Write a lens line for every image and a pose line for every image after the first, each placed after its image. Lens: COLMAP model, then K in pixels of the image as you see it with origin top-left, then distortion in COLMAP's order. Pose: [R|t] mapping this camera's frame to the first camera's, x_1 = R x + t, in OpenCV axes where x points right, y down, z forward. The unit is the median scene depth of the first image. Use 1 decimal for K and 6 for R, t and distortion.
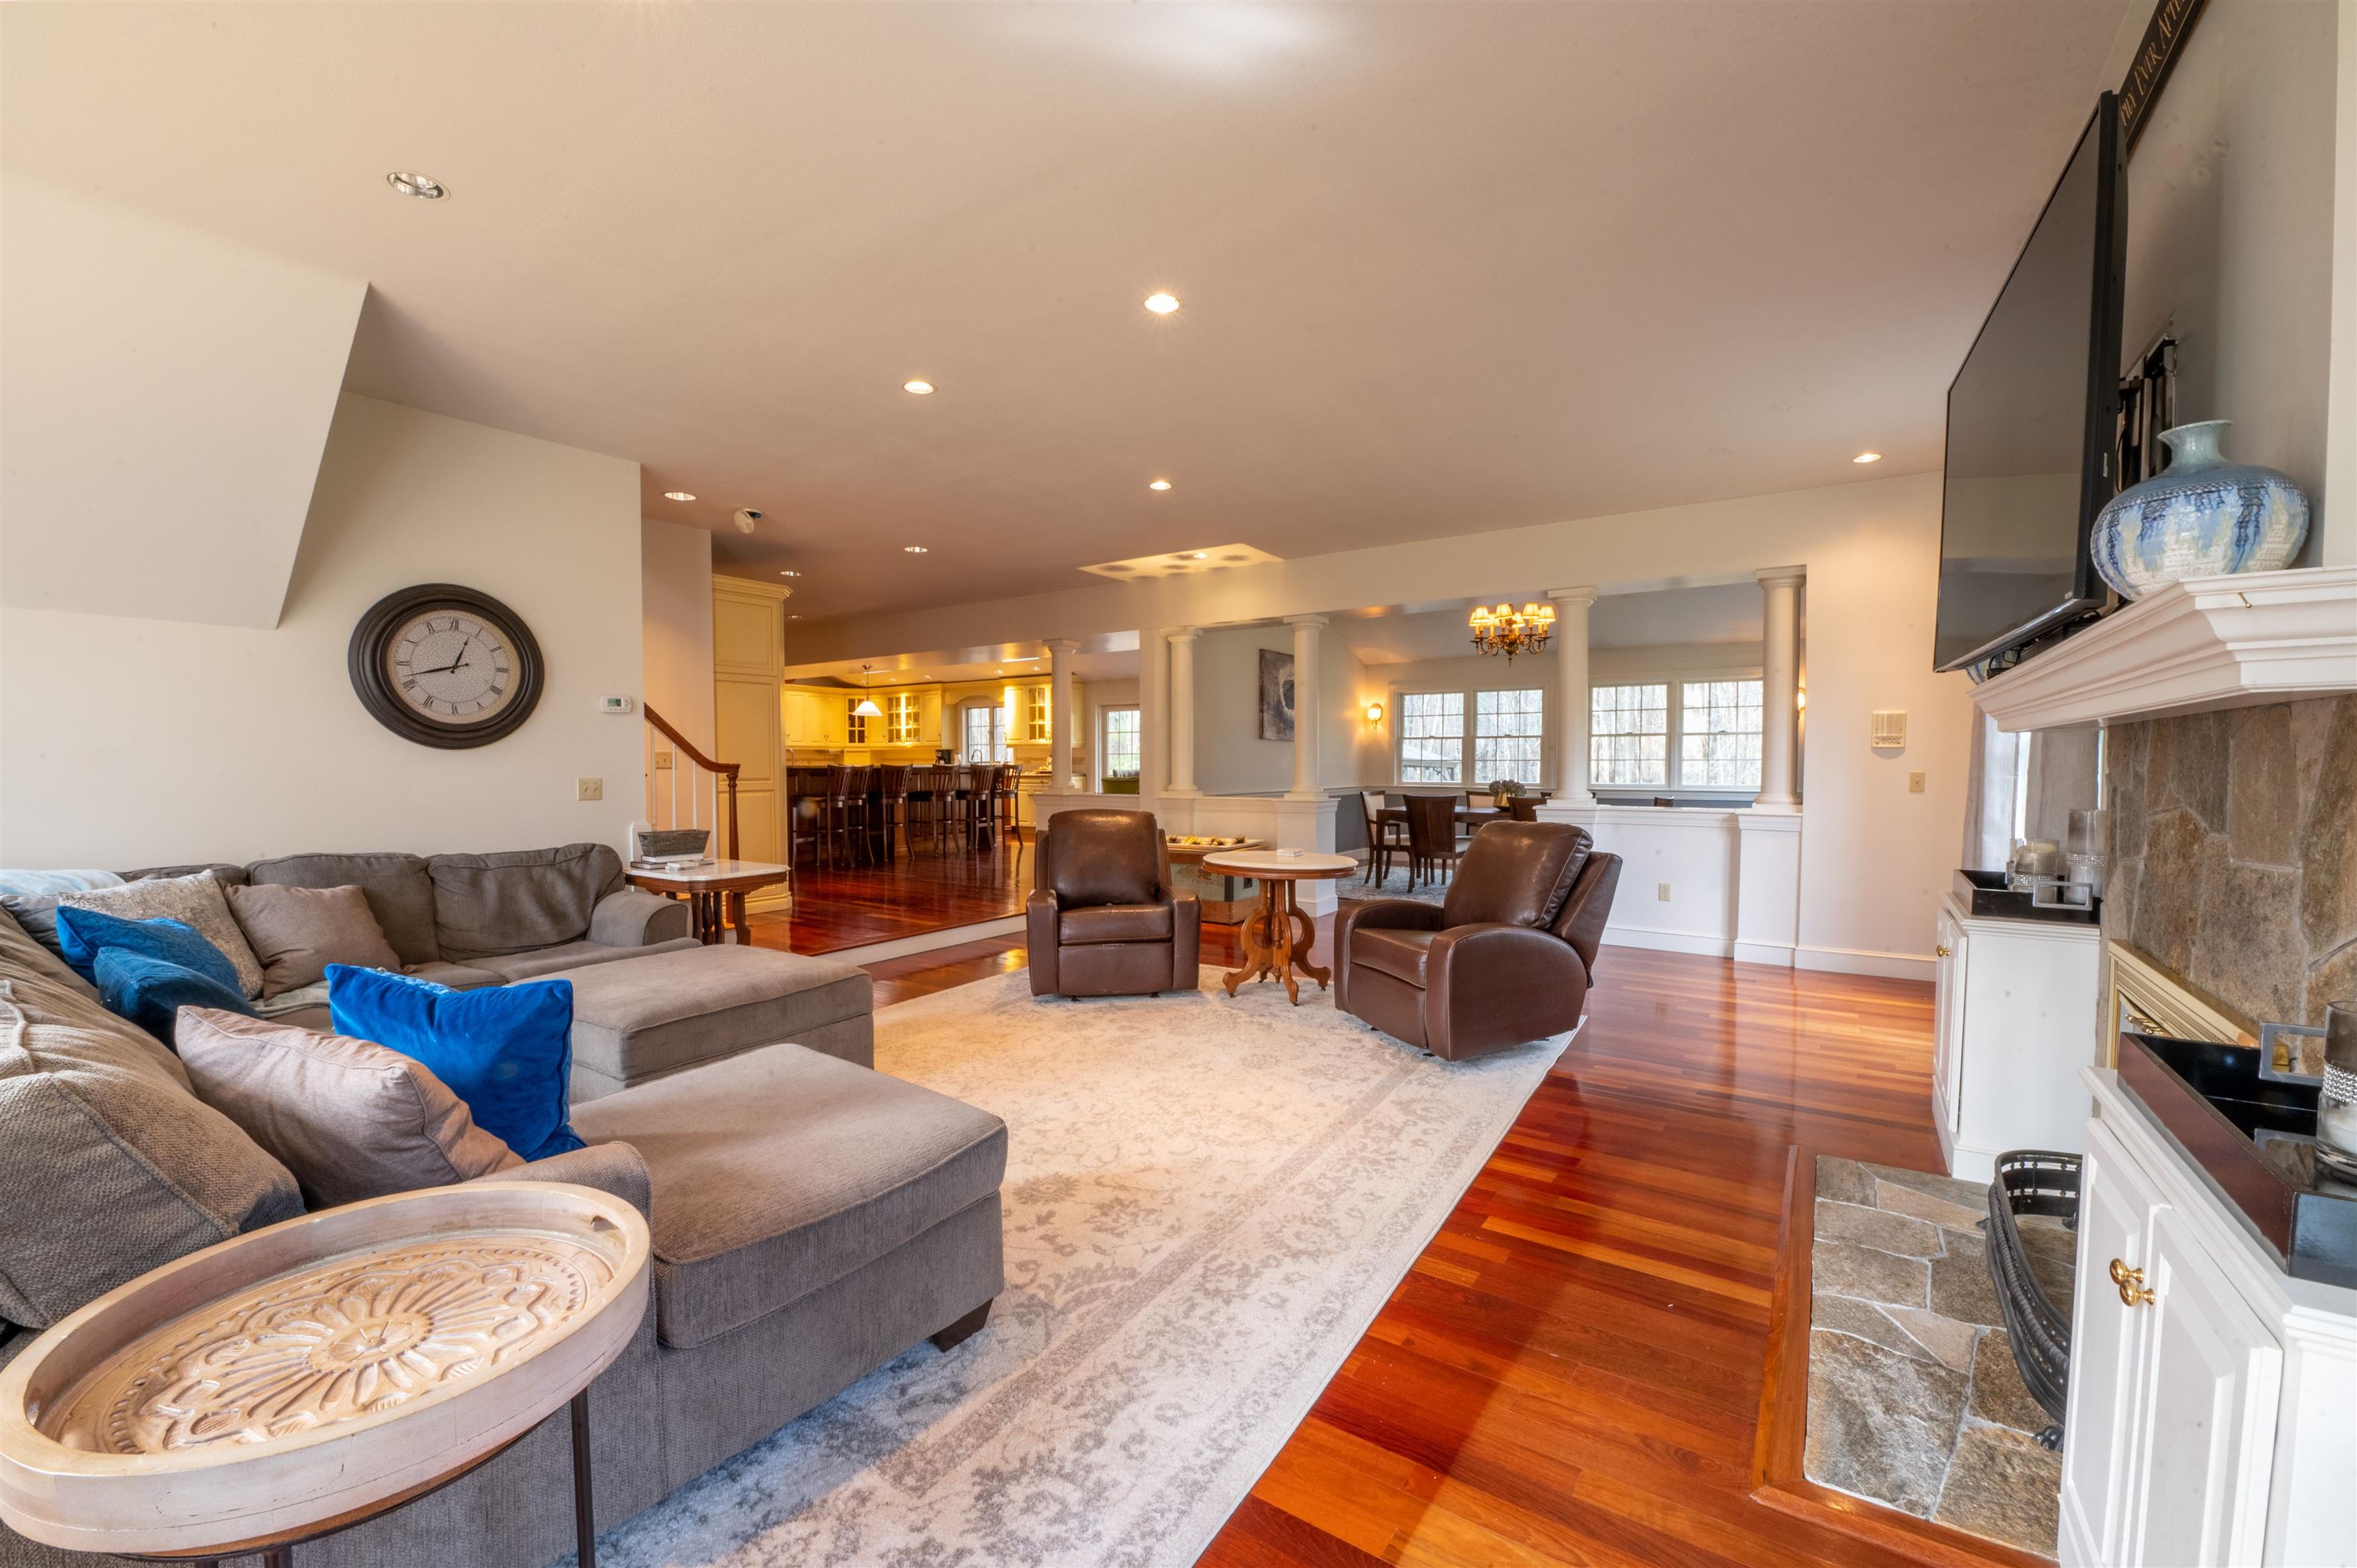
lens RADIAL K [[944.6, 0, 1183.0], [0, 944.6, 798.5], [0, 0, 1]] dist [-0.007808, 0.000045]
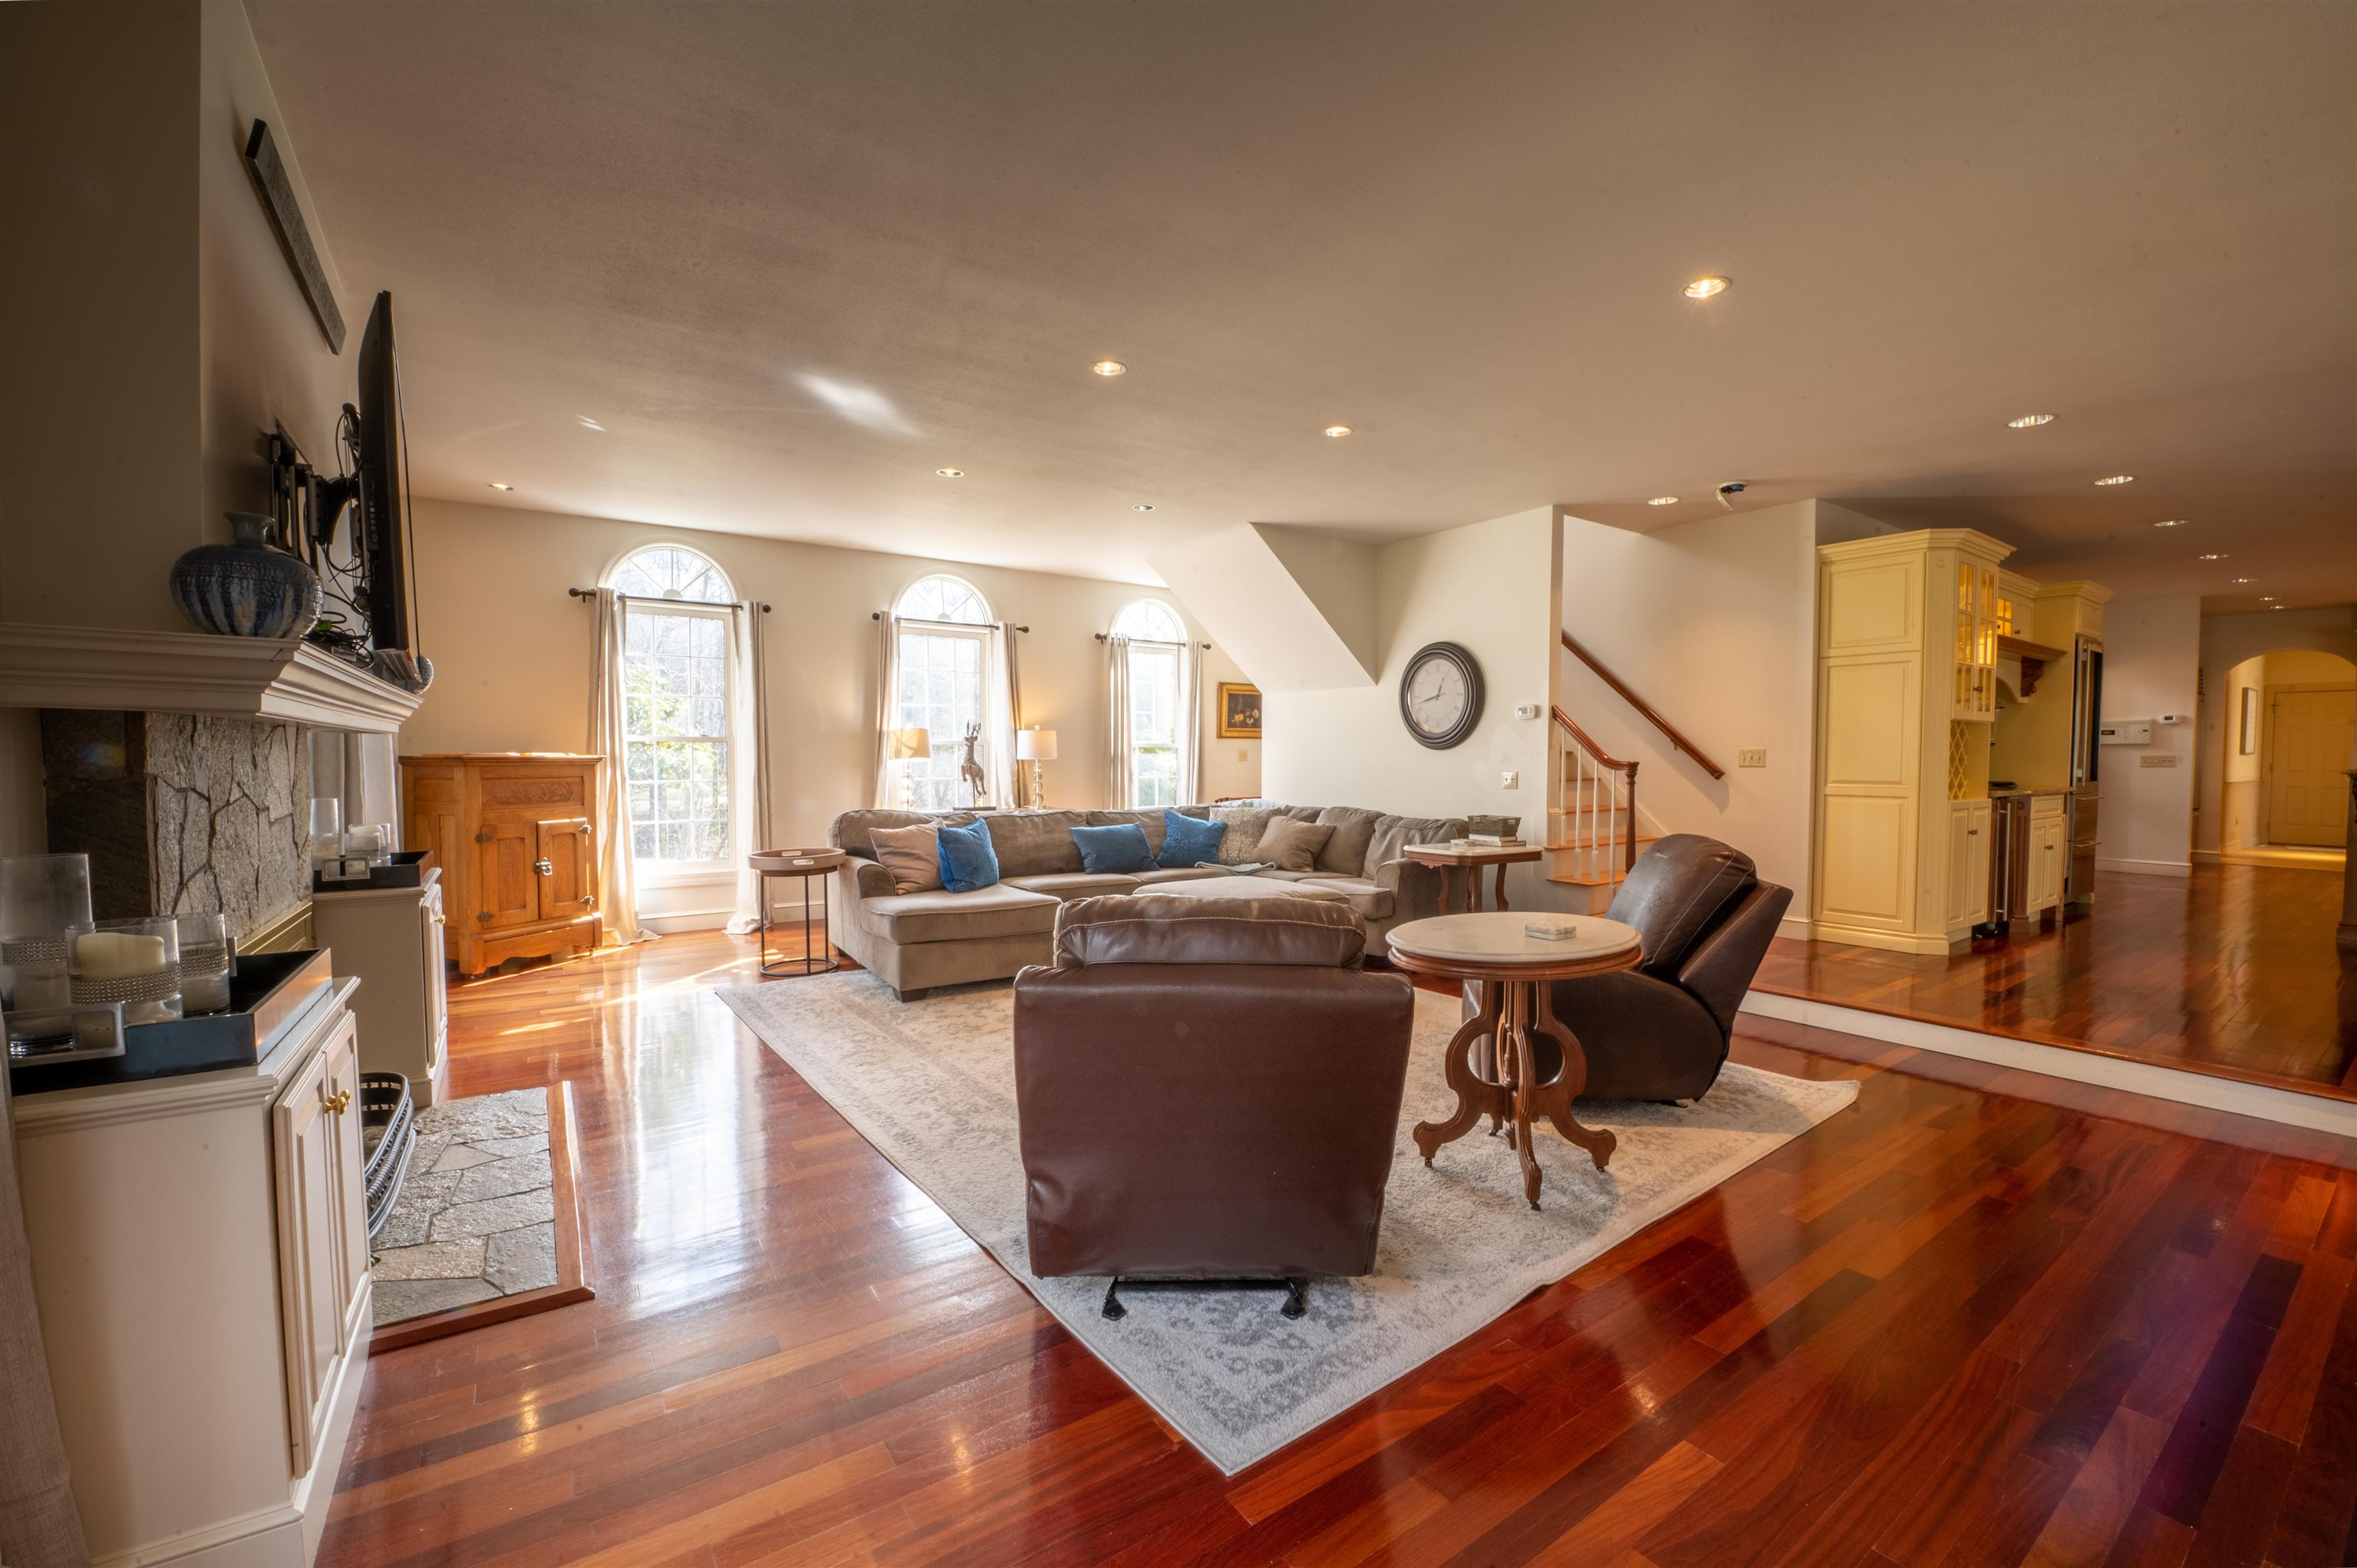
lens RADIAL K [[934.9, 0, 1184.2], [0, 934.9, 788.7], [0, 0, 1]] dist [-0.009392, -0.000098]
pose [[-0.347654, 0.031849, -0.937082, 0.230470], [-0.041755, 0.997906, 0.049408, -0.013450], [0.936693, 0.056305, -0.345596, 0.333022]]
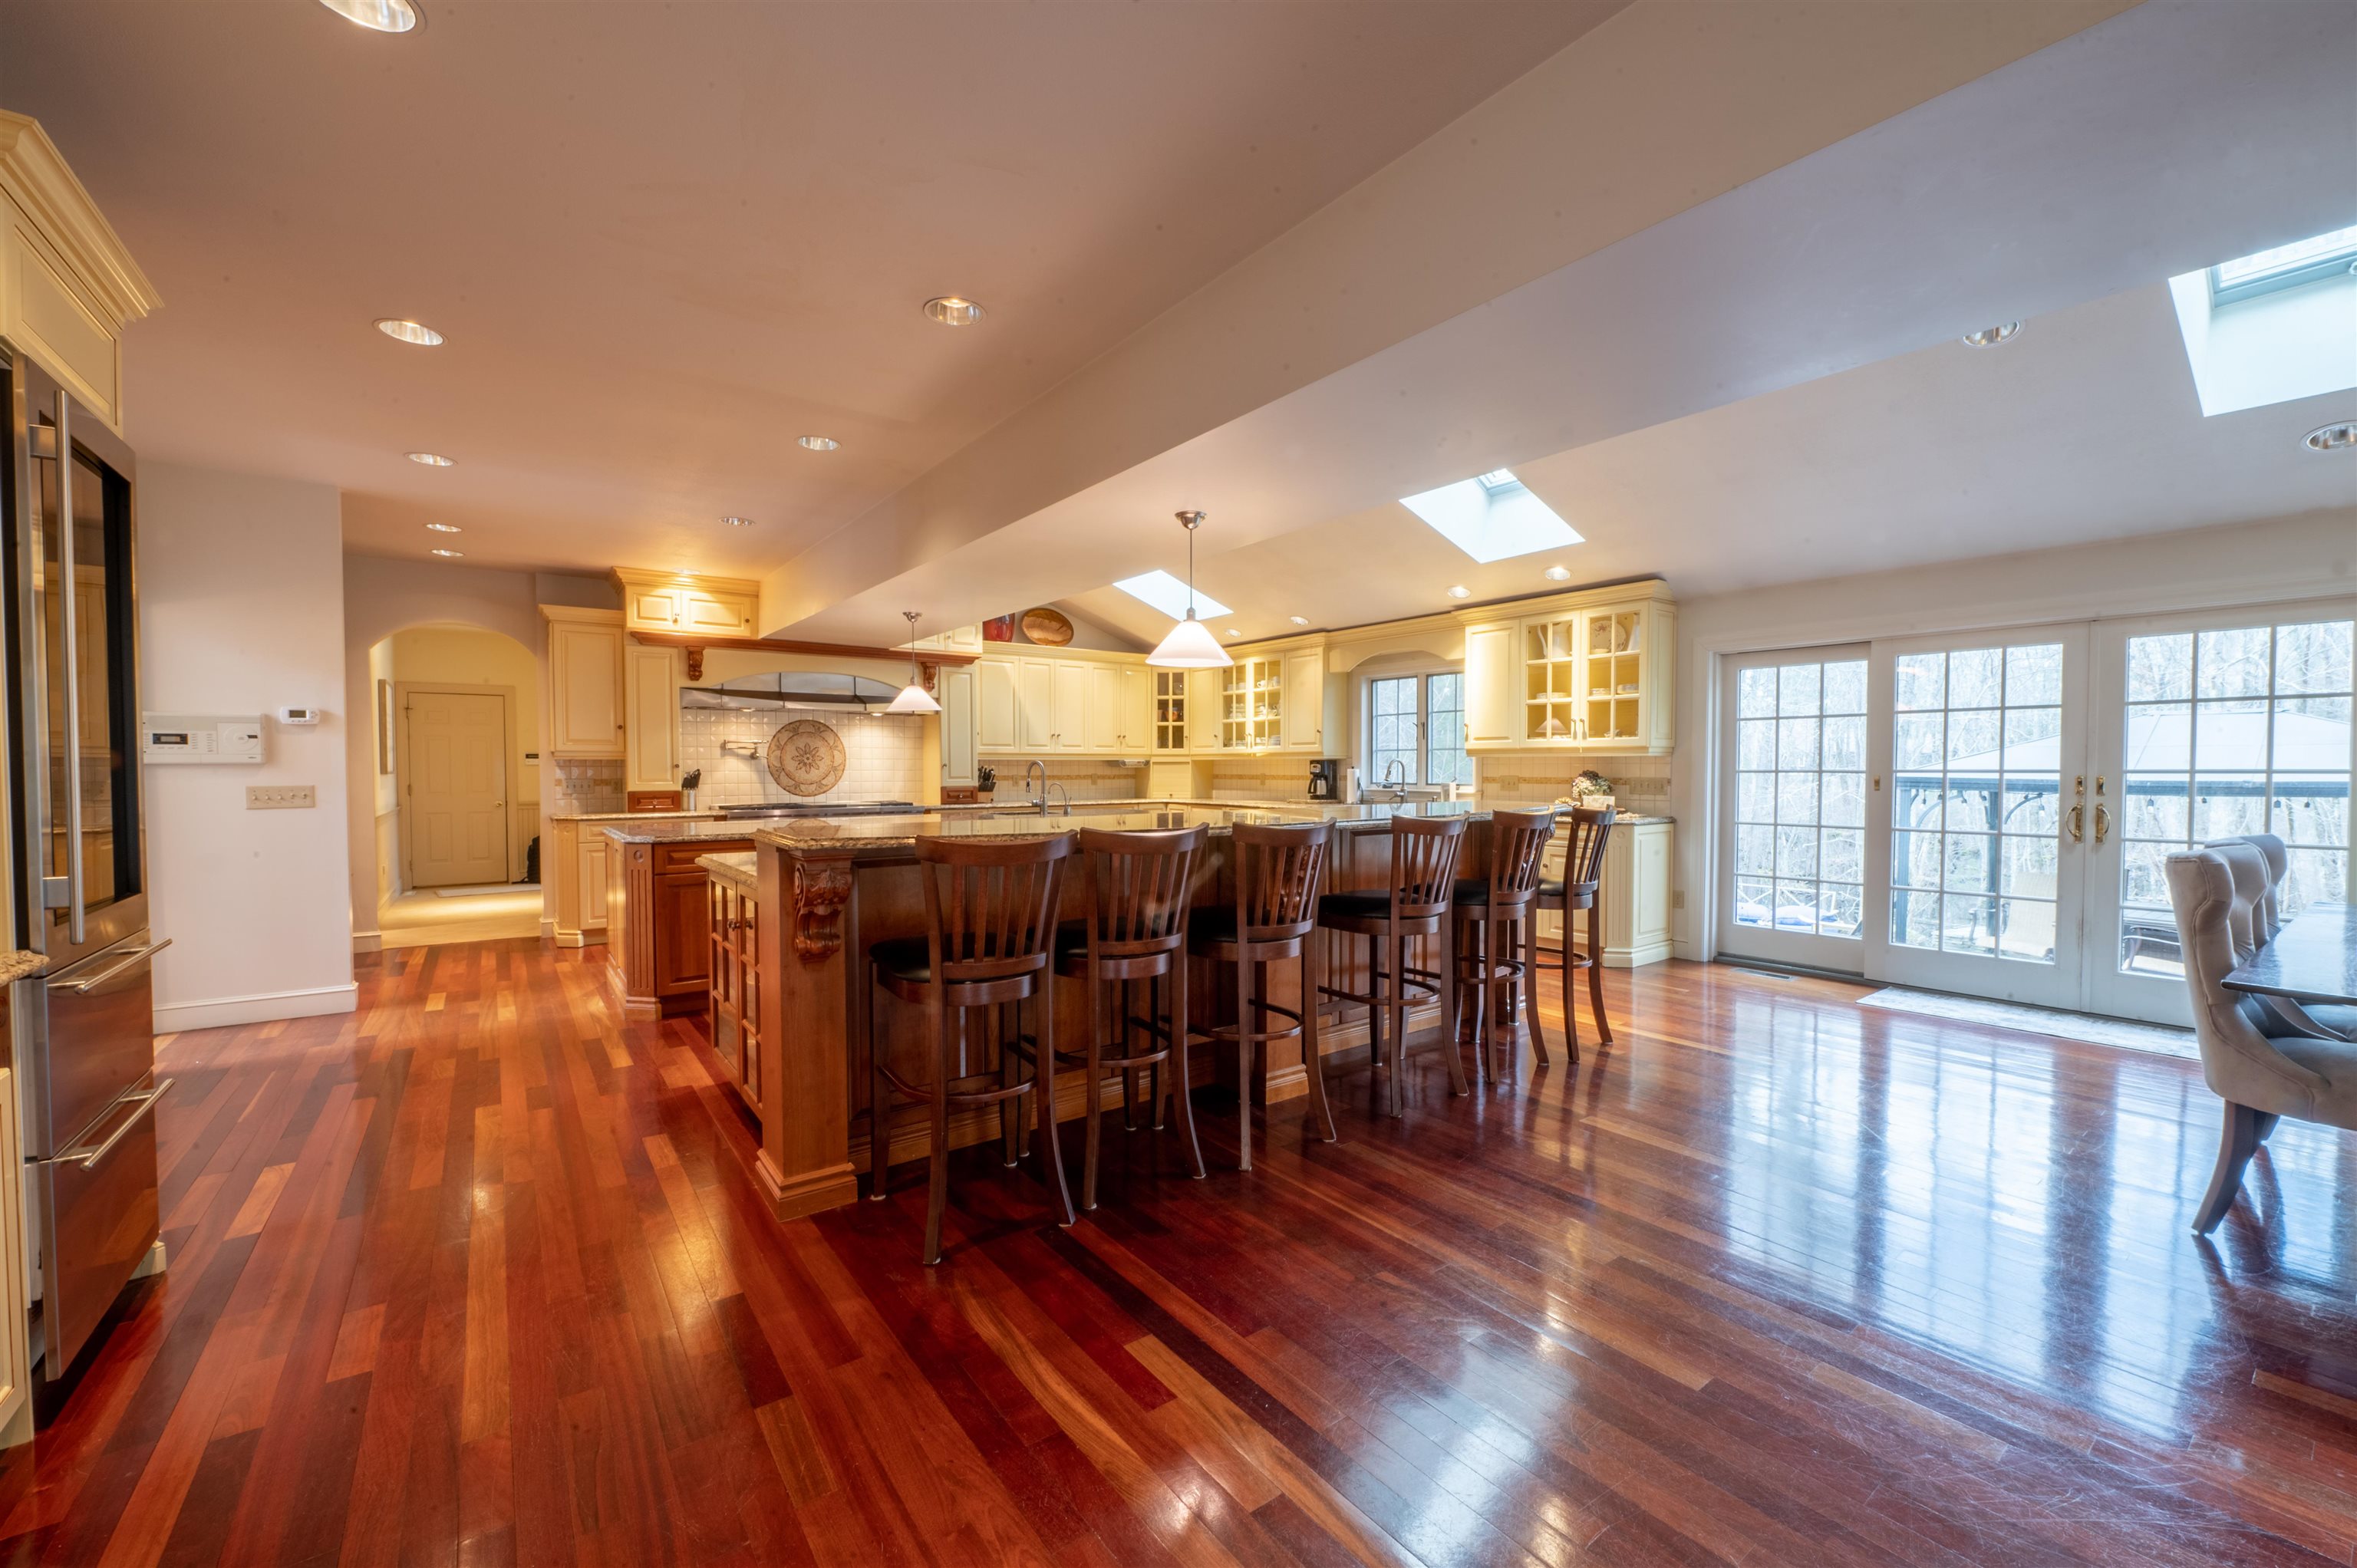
lens RADIAL K [[934.9, 0, 1184.2], [0, 934.9, 788.7], [0, 0, 1]] dist [-0.009392, -0.000098]
pose [[0.946321, 0.008677, -0.323111, -0.172994], [-0.013257, 0.999840, -0.011979, -0.030982], [0.322956, 0.015620, 0.946285, 0.523948]]
